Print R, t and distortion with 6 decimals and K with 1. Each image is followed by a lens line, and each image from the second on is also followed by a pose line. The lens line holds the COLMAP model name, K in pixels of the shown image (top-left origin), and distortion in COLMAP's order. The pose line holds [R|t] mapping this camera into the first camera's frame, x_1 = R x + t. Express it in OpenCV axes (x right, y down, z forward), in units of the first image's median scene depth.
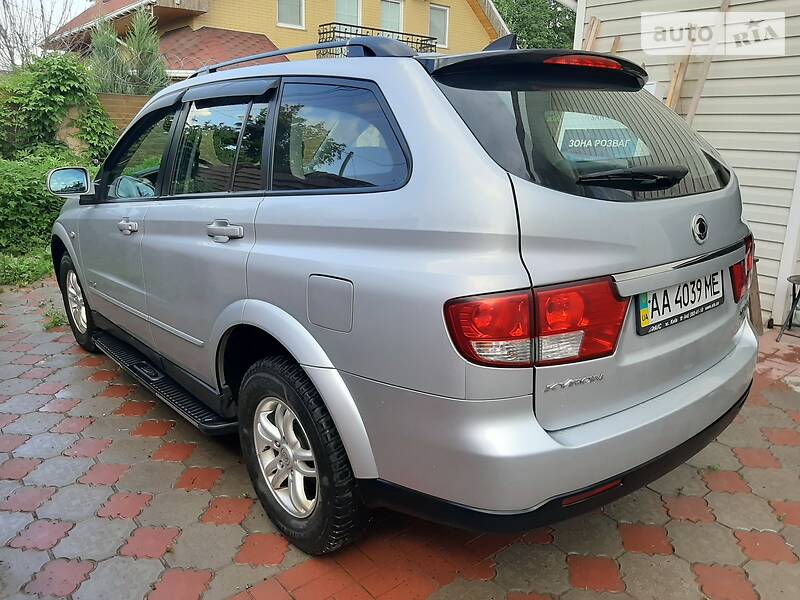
lens RADIAL K [[601.2, 0, 400.0], [0, 601.2, 300.0], [0, 0, 1]] dist [0.058971, -0.127217]
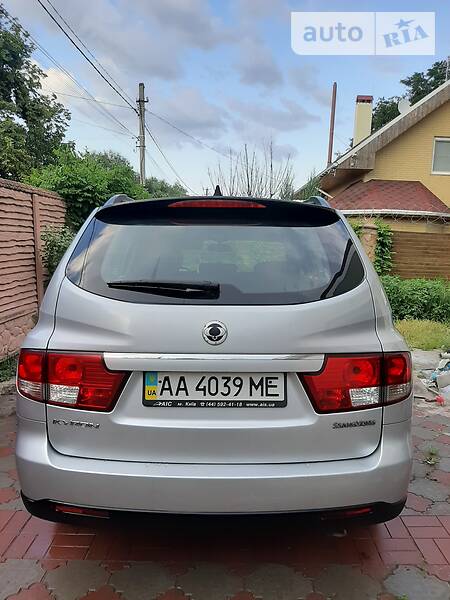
lens RADIAL K [[450.9, 0, 225.0], [0, 450.9, 300.0], [0, 0, 1]] dist [0.058971, -0.127217]
pose [[0.773697, 0.082988, -0.628097, 1.073883], [-0.184487, 0.977933, -0.098043, -0.095223], [0.606100, 0.191731, 0.771934, 0.297321]]
